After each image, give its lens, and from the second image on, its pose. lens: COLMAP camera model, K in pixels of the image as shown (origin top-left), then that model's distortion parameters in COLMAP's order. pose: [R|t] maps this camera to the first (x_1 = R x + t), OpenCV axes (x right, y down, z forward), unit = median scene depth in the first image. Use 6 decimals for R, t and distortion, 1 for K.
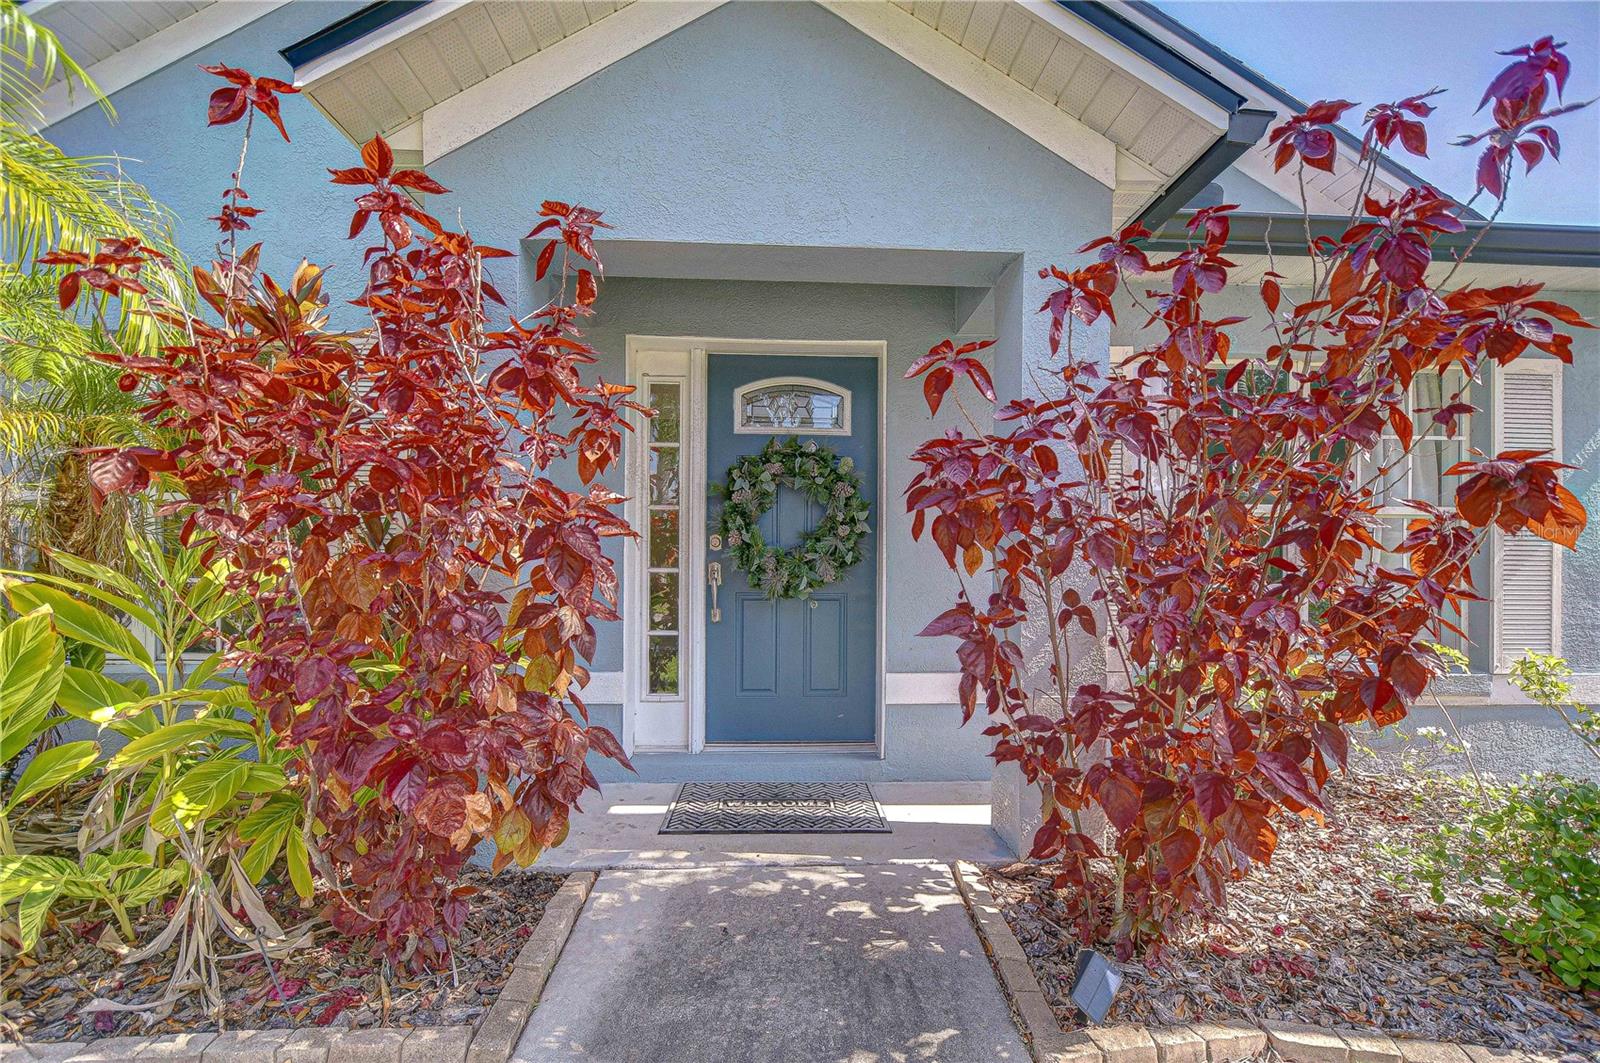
lens RADIAL K [[711.1, 0, 806.6], [0, 711.1, 560.3], [0, 0, 1]] dist [-0.000220, -0.000062]
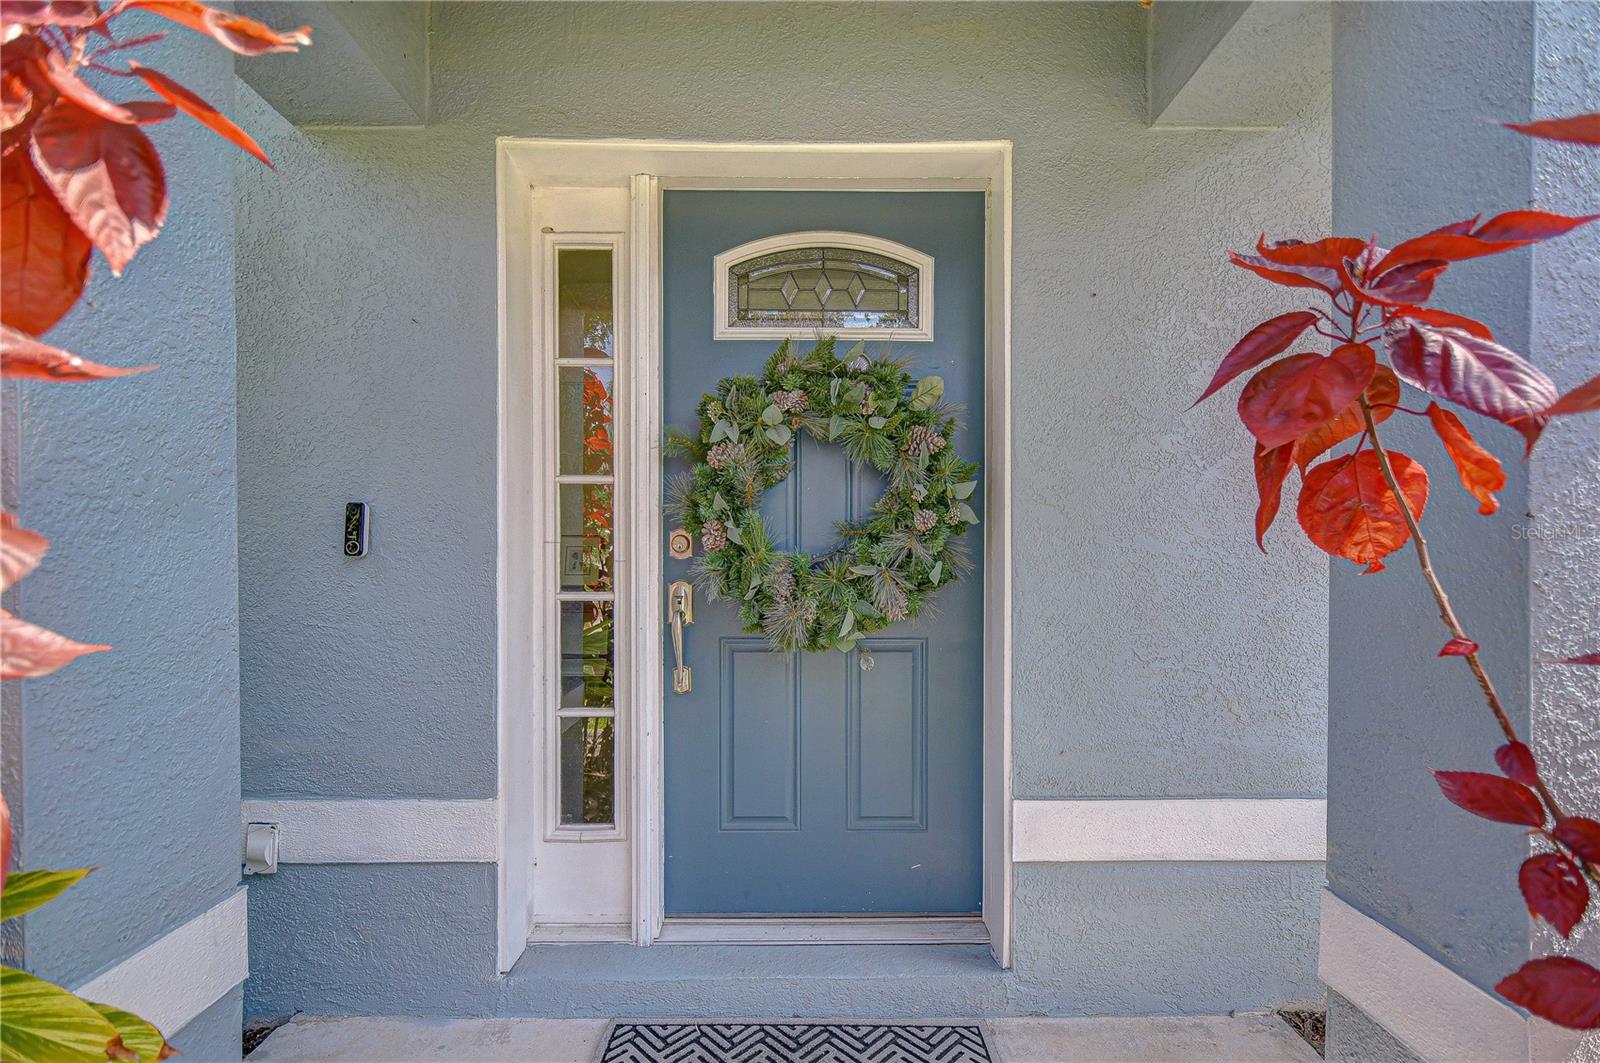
lens RADIAL K [[711.1, 0, 806.6], [0, 711.1, 560.3], [0, 0, 1]] dist [-0.000220, -0.000062]
pose [[0.999311, -0.005576, -0.036683, -0.014362], [0.006012, 0.999913, 0.011782, -0.019226], [0.036614, -0.011994, 0.999258, 0.482299]]
